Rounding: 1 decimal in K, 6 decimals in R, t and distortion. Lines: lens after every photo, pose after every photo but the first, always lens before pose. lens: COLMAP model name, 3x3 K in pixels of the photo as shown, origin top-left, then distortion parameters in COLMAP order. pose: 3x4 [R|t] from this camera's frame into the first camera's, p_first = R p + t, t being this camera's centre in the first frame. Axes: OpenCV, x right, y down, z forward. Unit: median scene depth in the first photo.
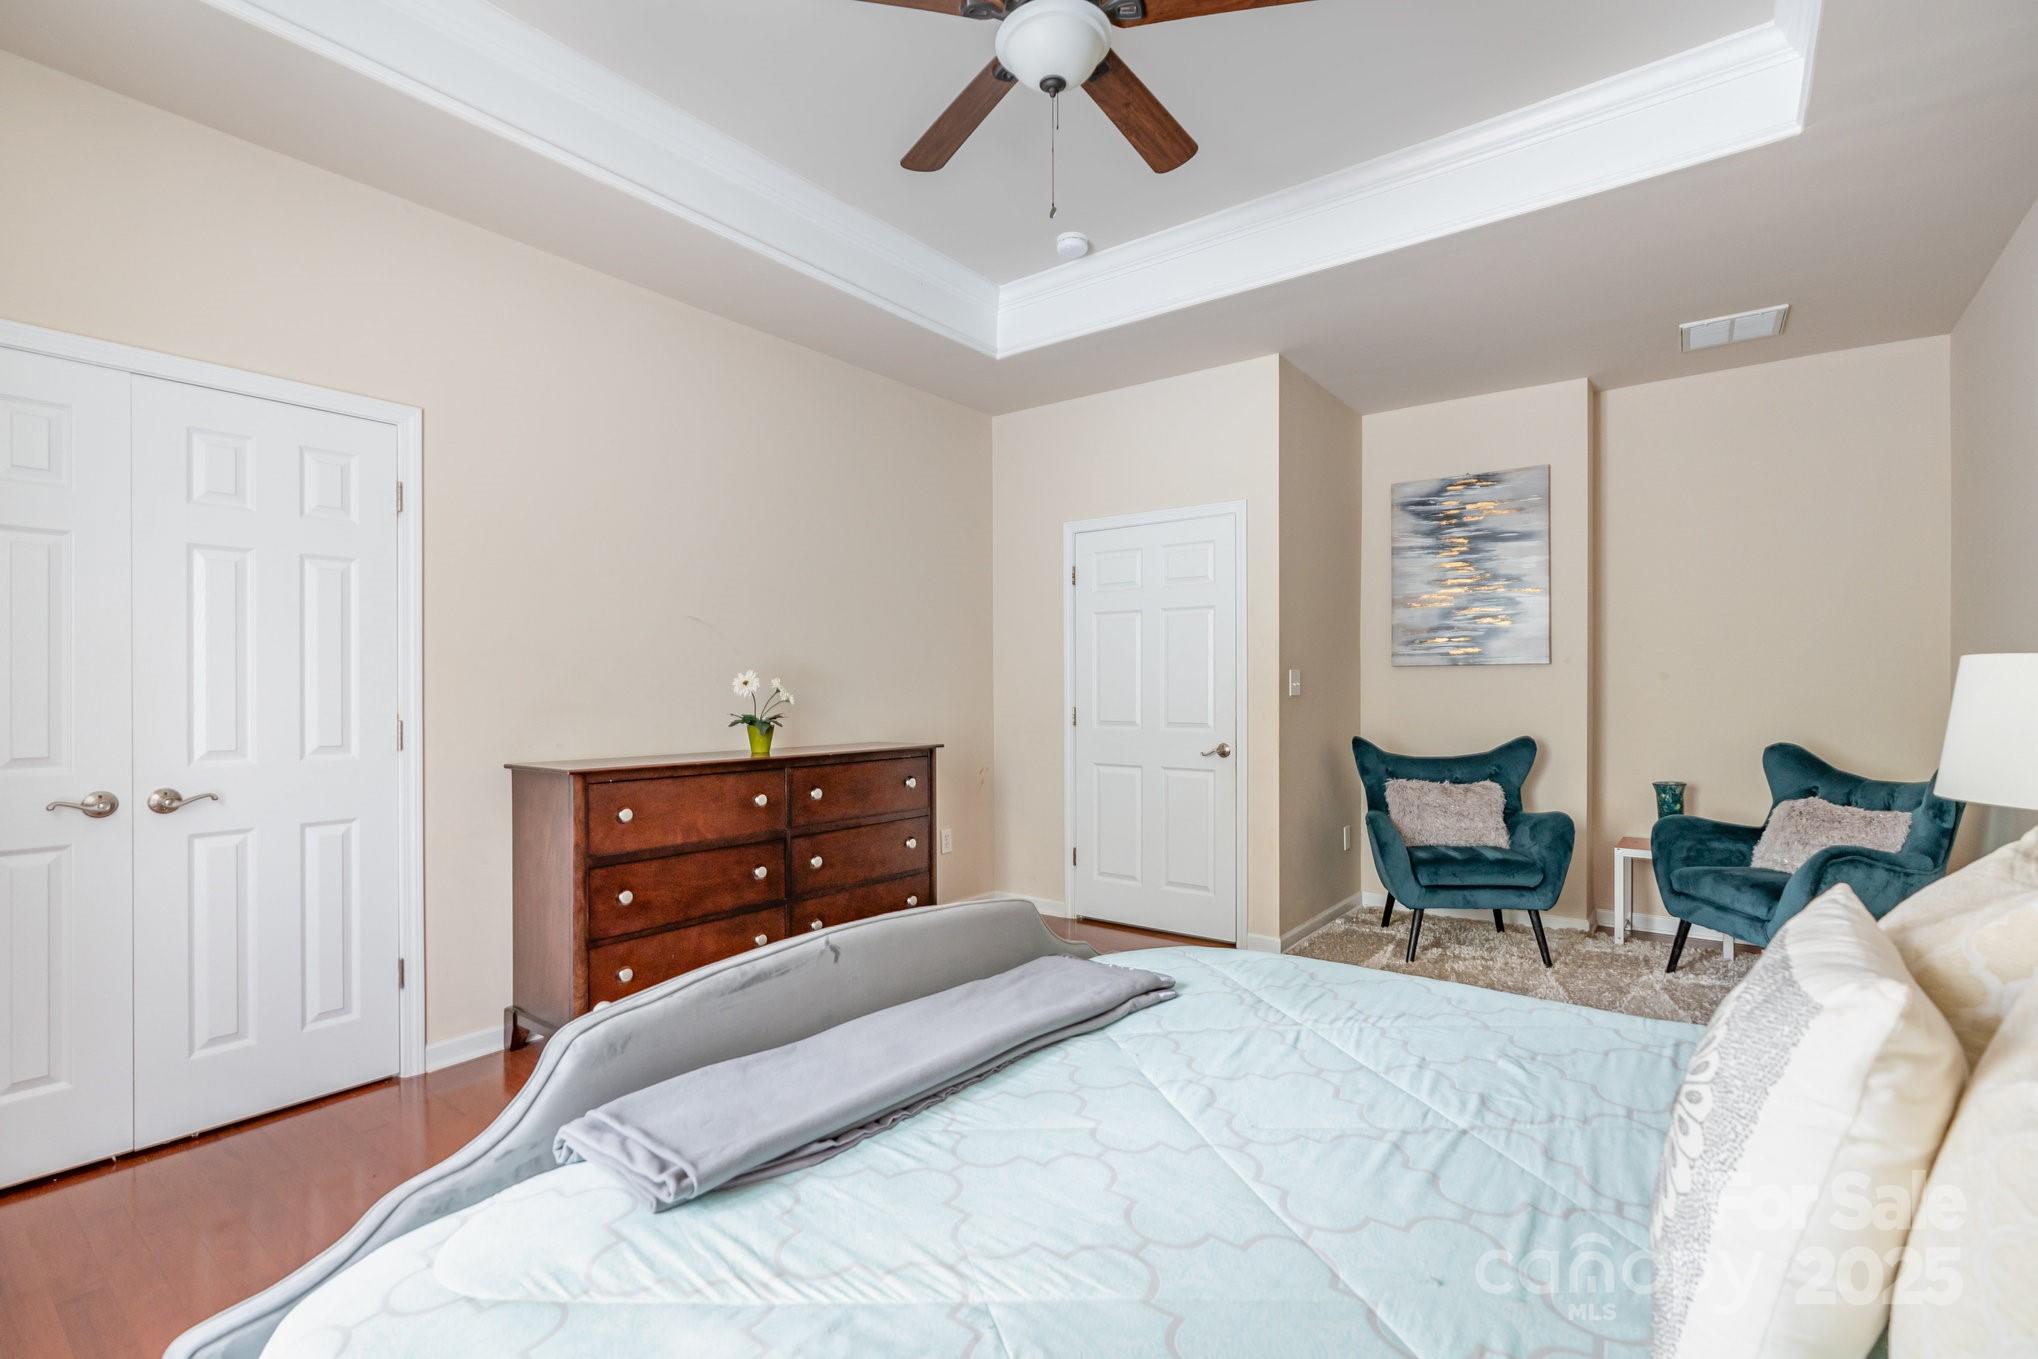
lens RADIAL K [[945.6, 0, 1019.0], [0, 945.6, 679.5], [0, 0, 1]] dist [-0.000317, -0.000339]
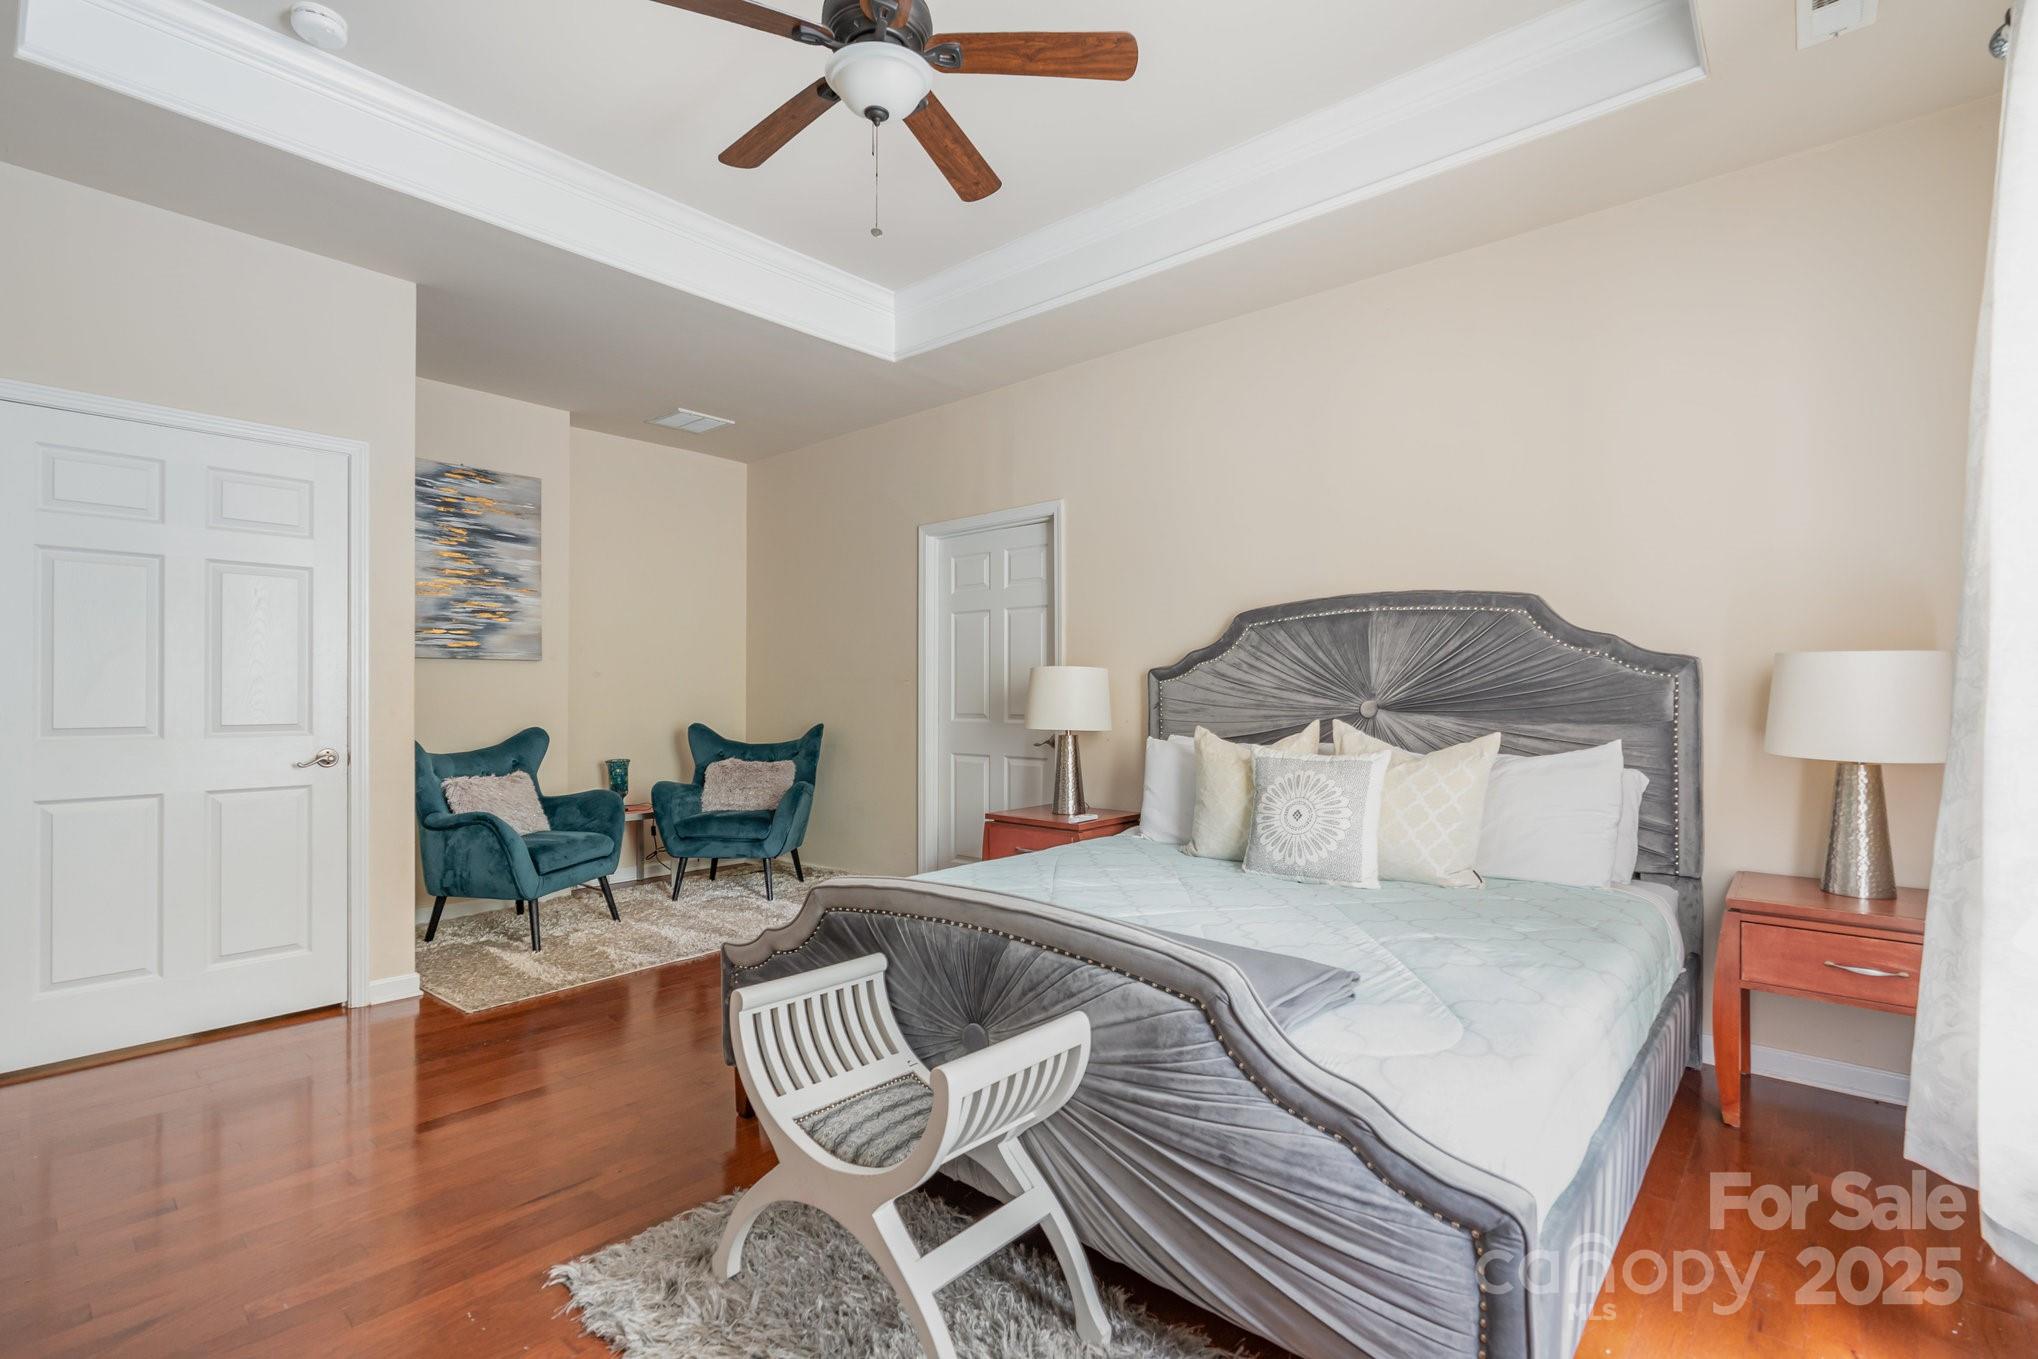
lens RADIAL K [[912.8, 0, 1066.0], [0, 912.8, 695.9], [0, 0, 1]] dist [-0.000232, 0.000051]
pose [[0.043005, -0.001281, 0.999074, -0.458249], [-0.013689, 0.999905, 0.001872, 0.013477], [-0.998981, -0.013756, 0.042984, 0.336339]]
